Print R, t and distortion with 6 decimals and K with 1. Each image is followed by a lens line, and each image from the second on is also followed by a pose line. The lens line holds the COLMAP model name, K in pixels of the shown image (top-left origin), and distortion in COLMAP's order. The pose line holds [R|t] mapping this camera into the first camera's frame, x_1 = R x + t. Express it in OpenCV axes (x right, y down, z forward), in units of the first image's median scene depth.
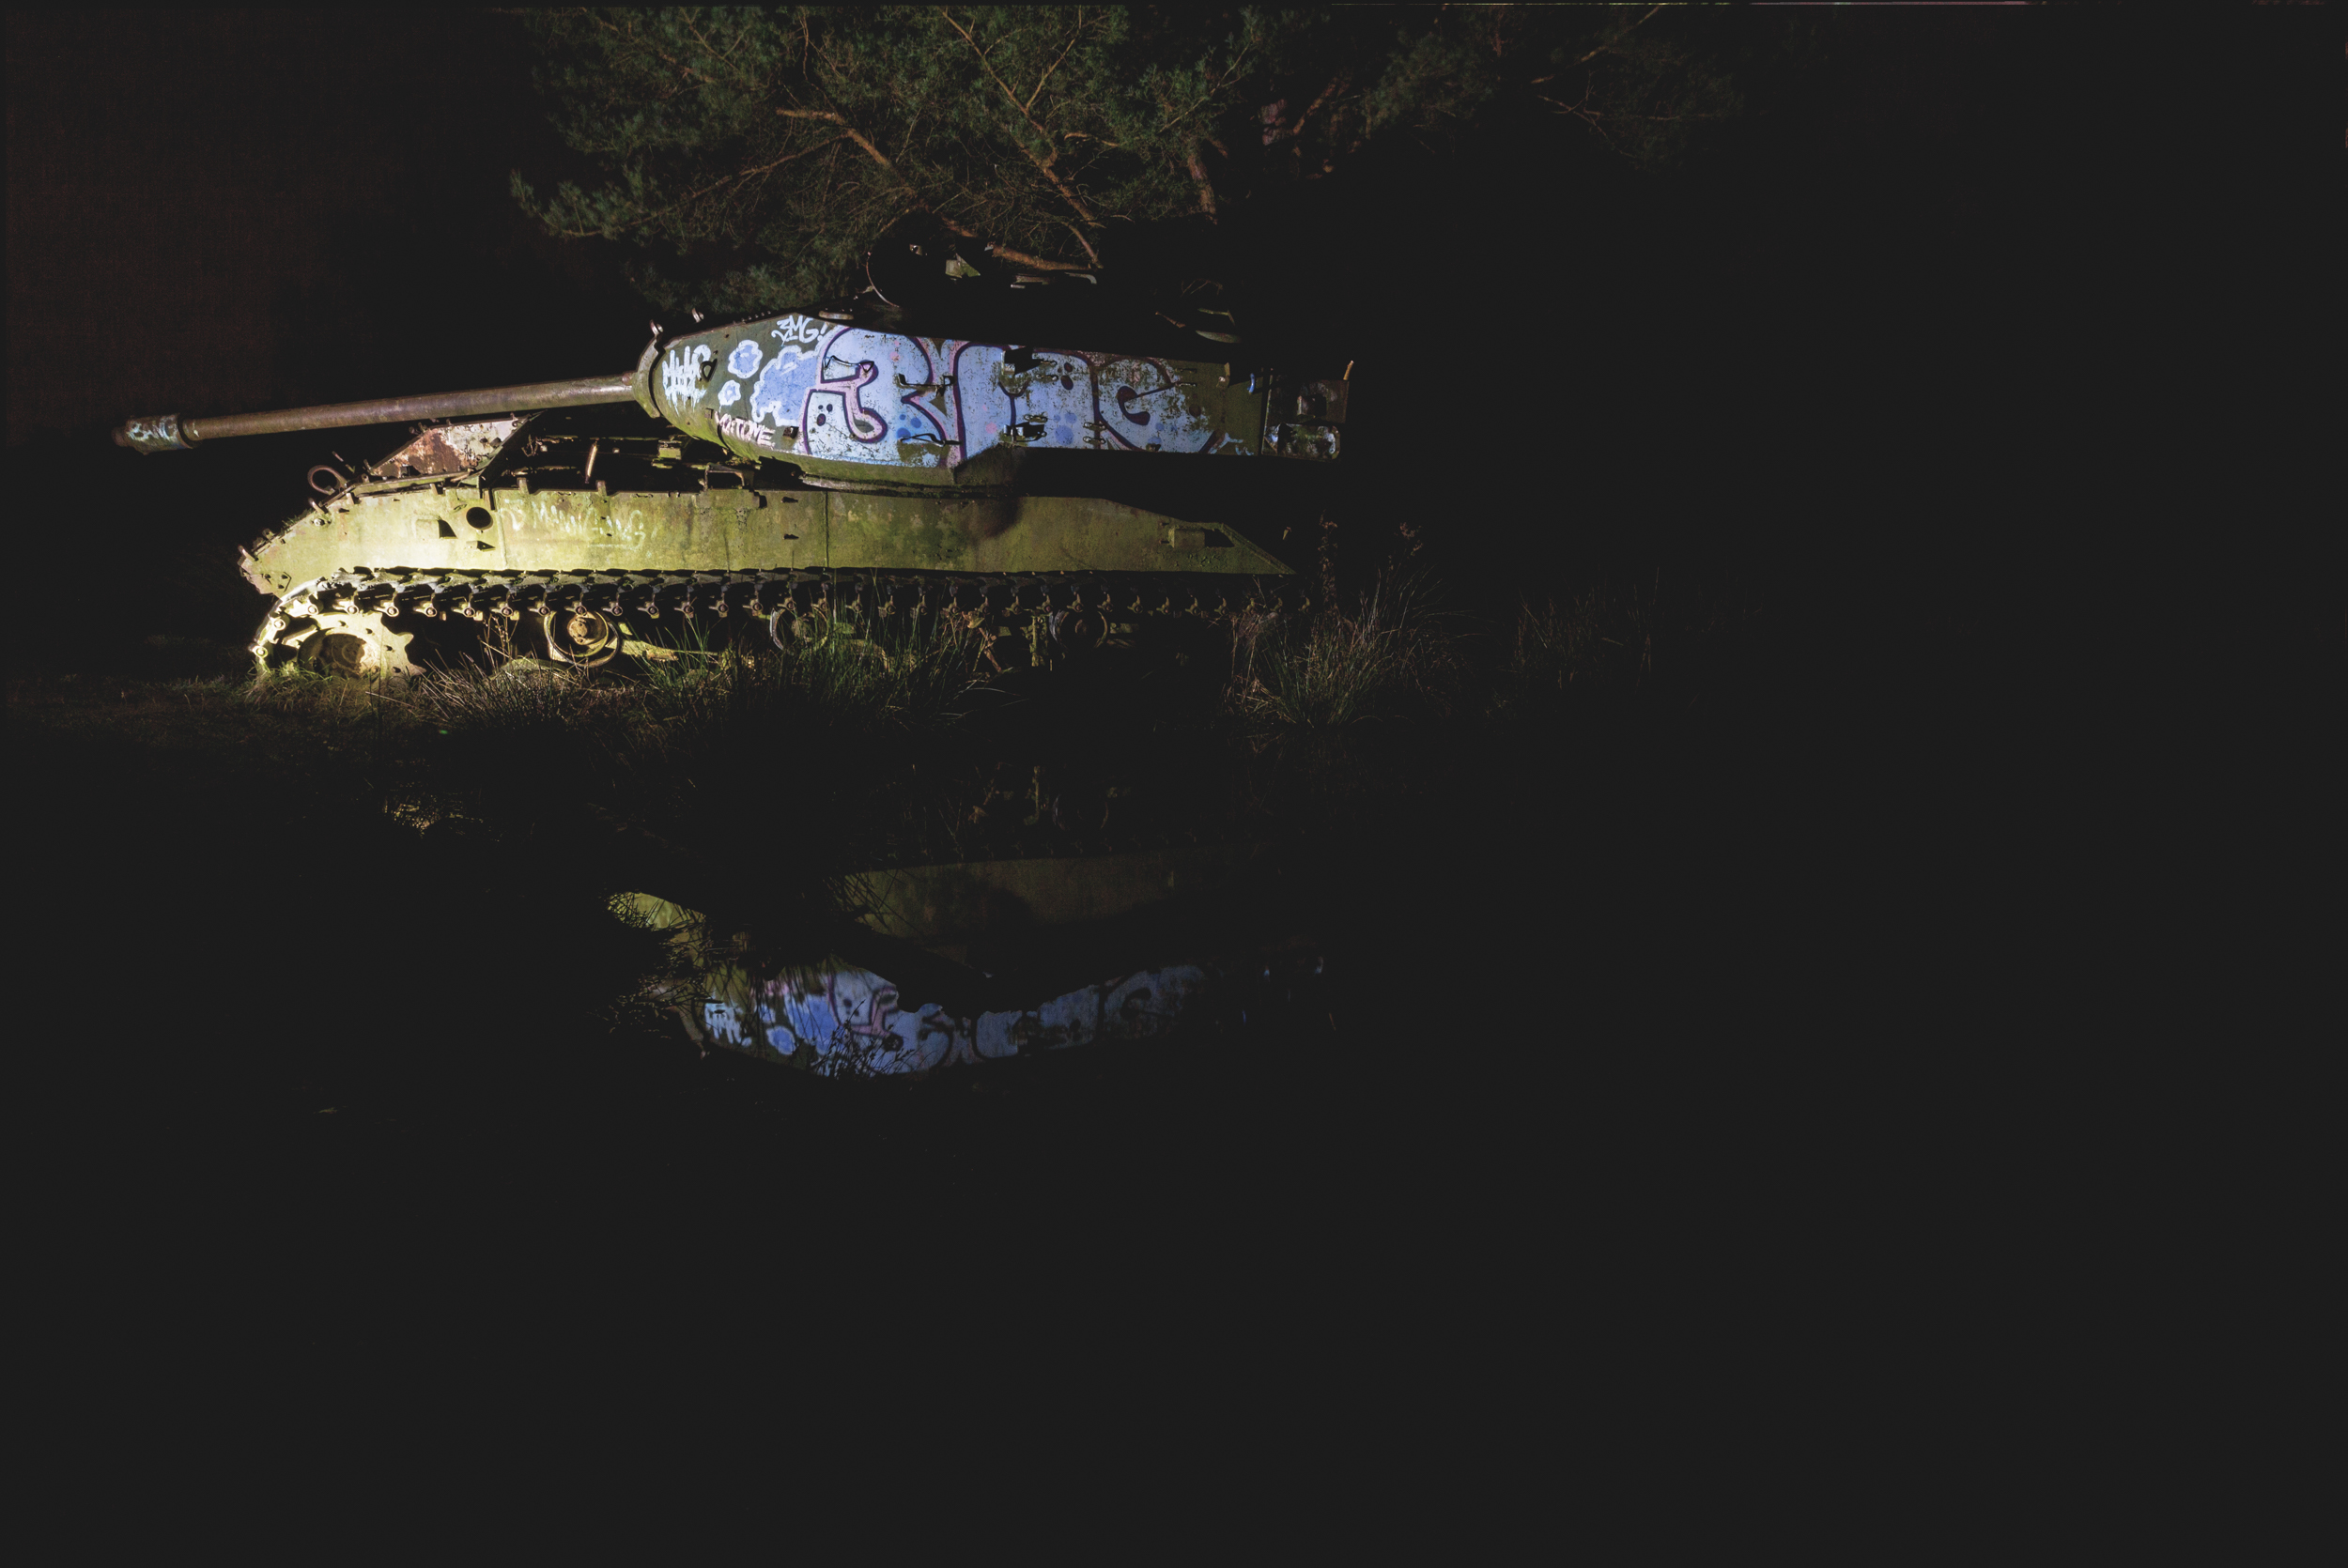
lens RADIAL K [[1358.5, 0, 1190.1], [0, 1358.5, 792.2], [0, 0, 1]] dist [-0.001241, -0.006680]
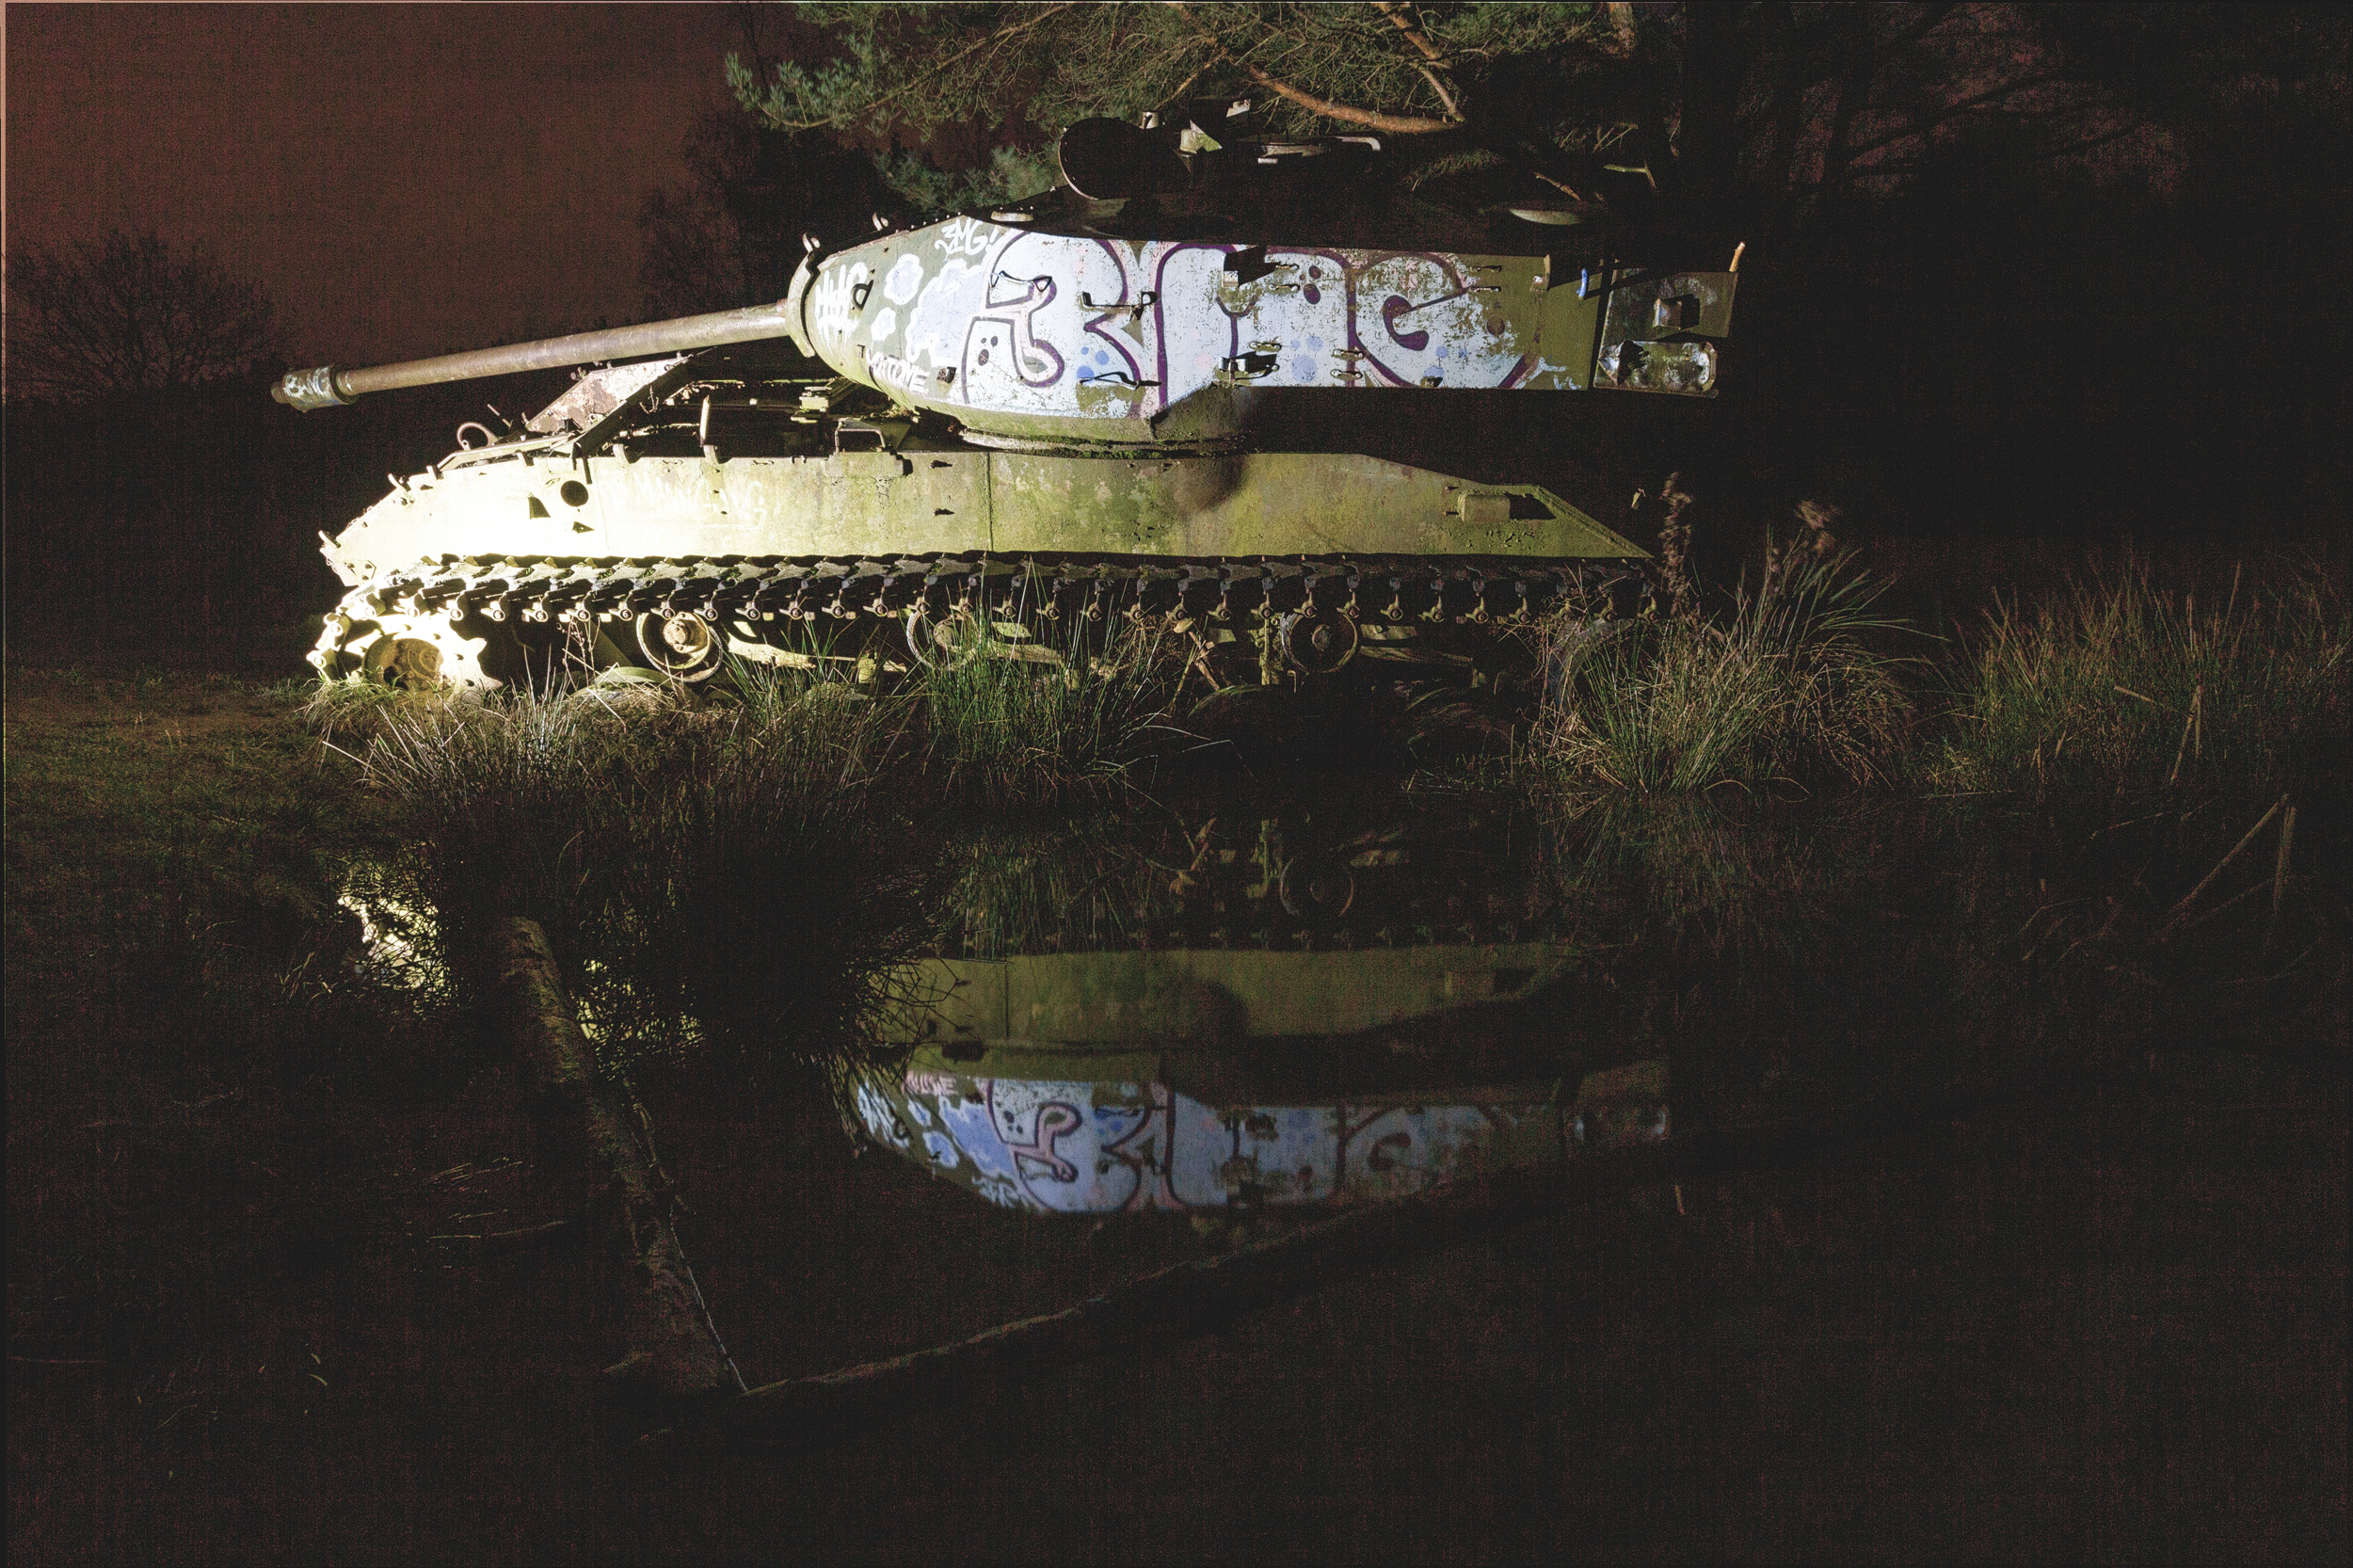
lens RADIAL K [[1615.5, 0, 1178.8], [0, 1615.5, 788.9], [0, 0, 1]] dist [-0.009085, 0.005574]
pose [[0.959219, 0.046547, -0.278805, 0.090373], [-0.040041, 0.998777, 0.028988, -0.062910], [0.279813, -0.016643, 0.959910, 0.160047]]
